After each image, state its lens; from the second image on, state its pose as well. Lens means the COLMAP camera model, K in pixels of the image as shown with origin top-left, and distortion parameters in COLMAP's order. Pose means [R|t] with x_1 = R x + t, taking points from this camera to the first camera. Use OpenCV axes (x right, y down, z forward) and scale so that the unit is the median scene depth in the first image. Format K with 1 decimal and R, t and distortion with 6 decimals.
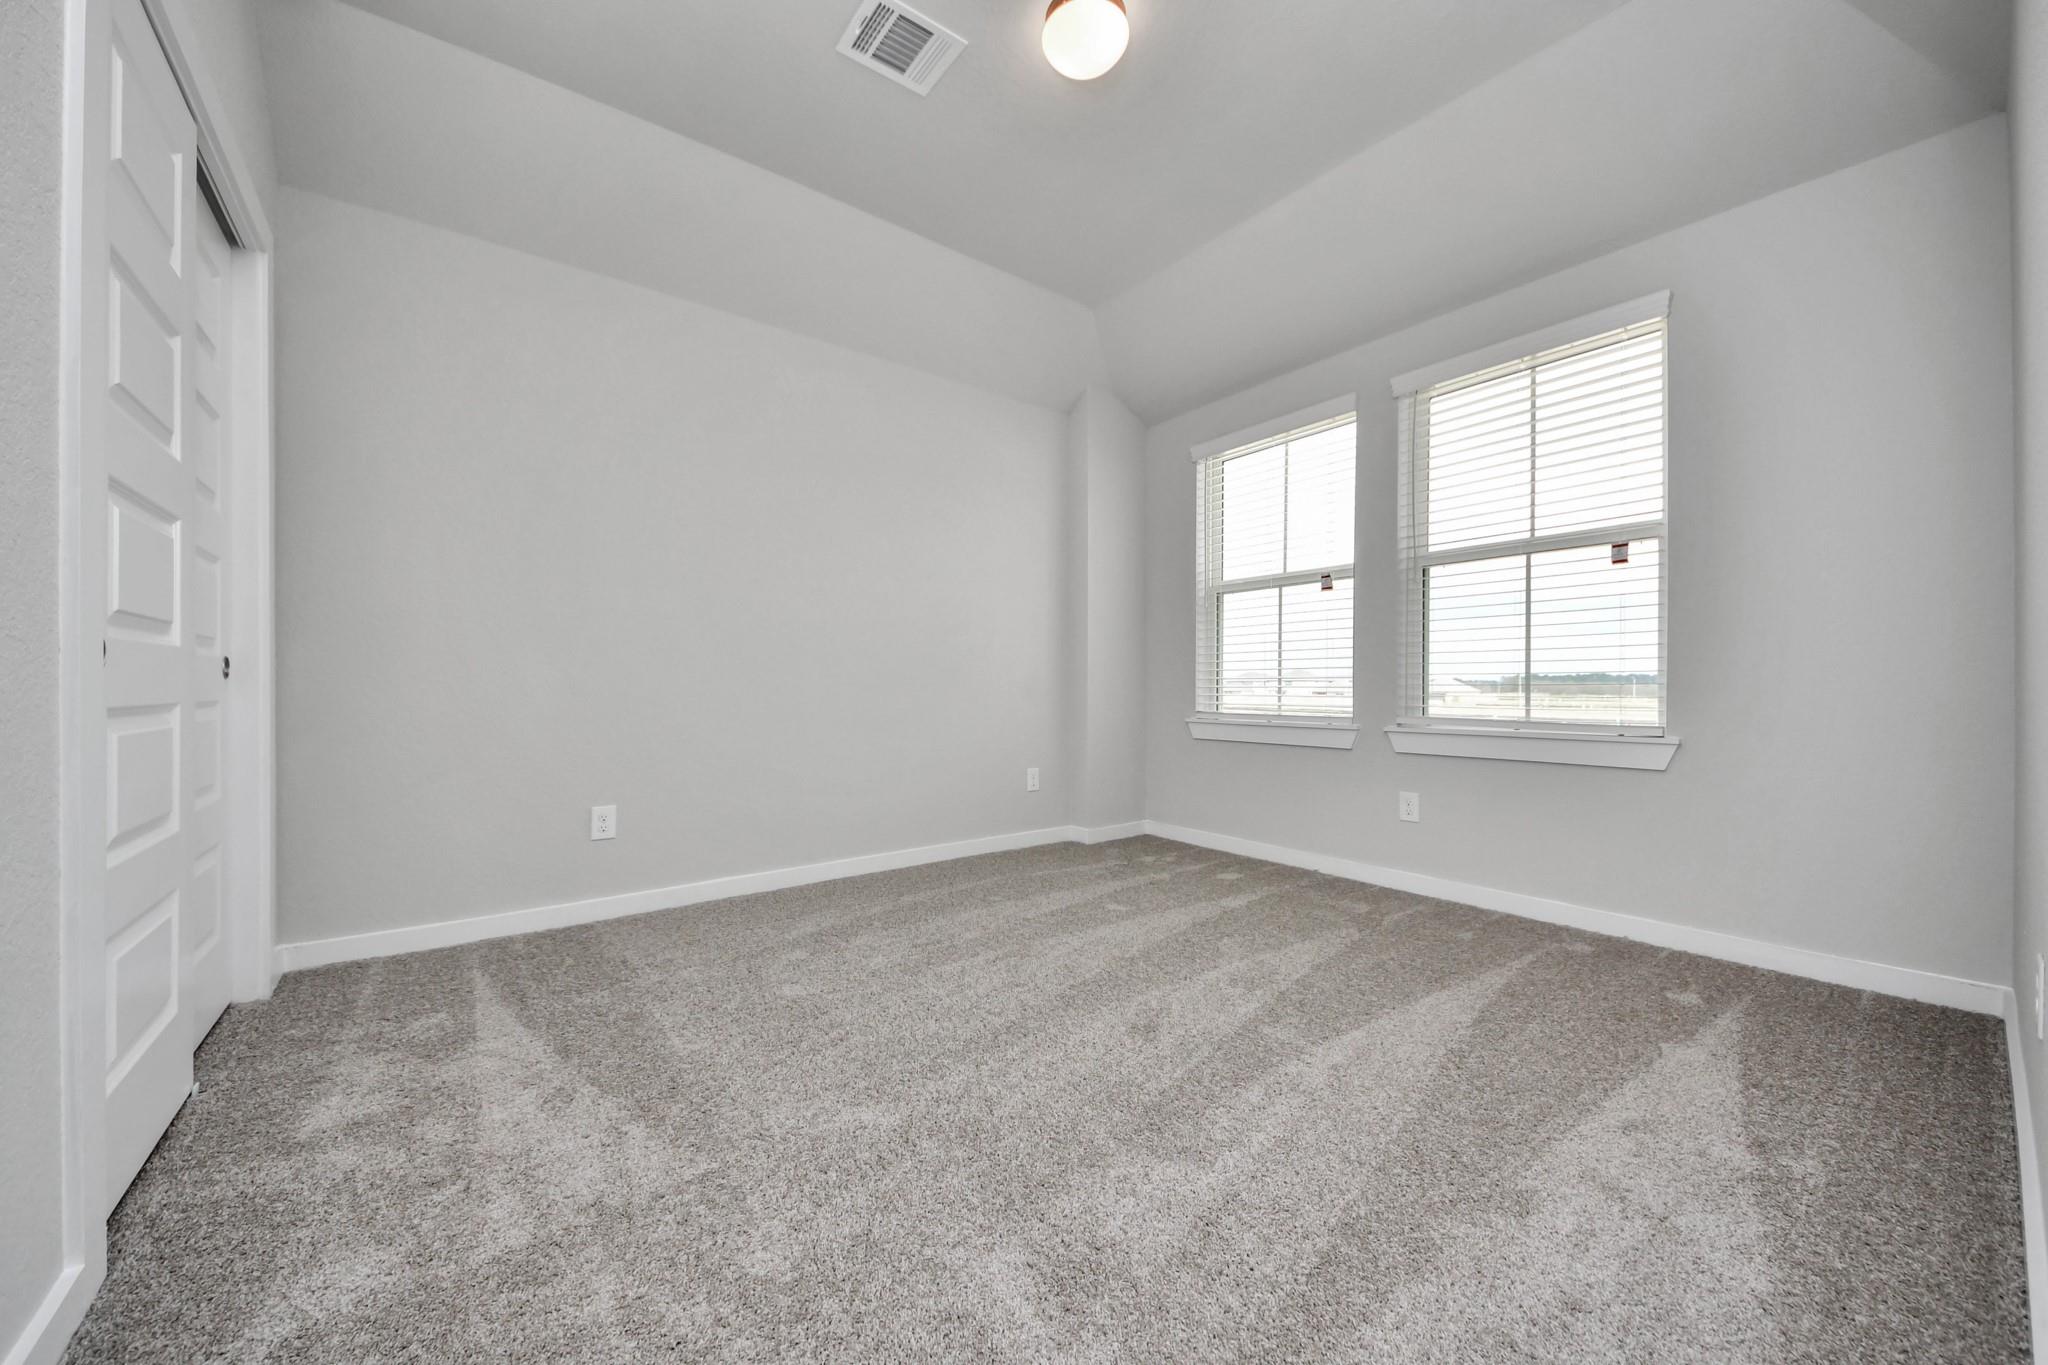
lens RADIAL K [[751.6, 0, 1020.9], [0, 751.6, 681.1], [0, 0, 1]] dist [-0.014753, -0.003596]
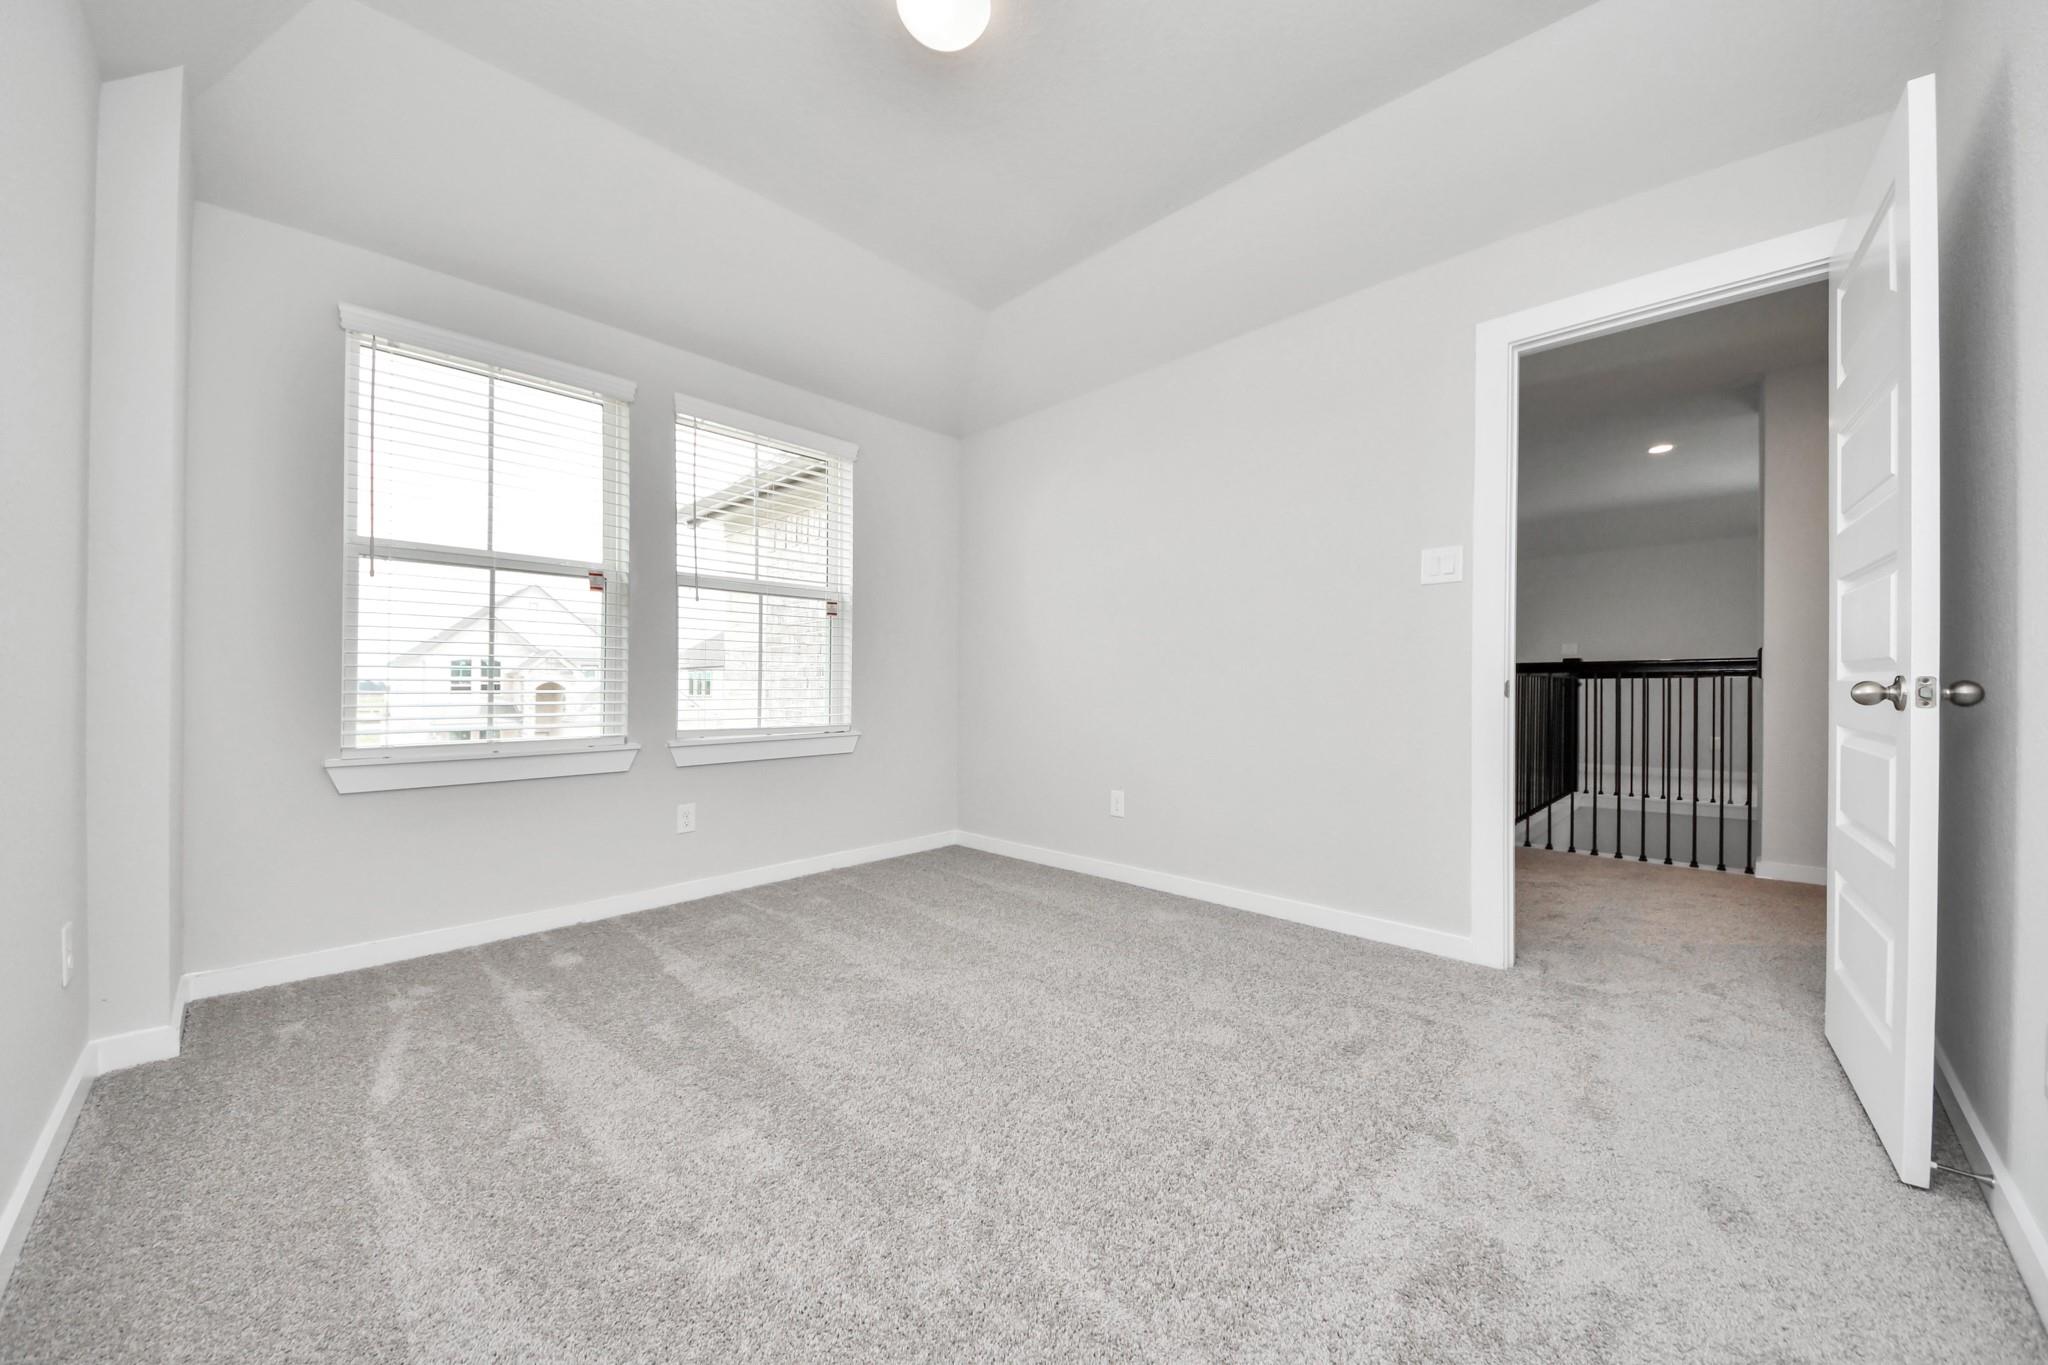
lens RADIAL K [[700.3, 0, 1021.4], [0, 700.3, 692.5], [0, 0, 1]] dist [-0.001195, -0.000043]
pose [[-0.168140, 0.009633, 0.985716, -0.464020], [0.007625, 0.999935, -0.008472, 0.006385], [-0.985734, 0.006092, -0.168203, 0.651756]]
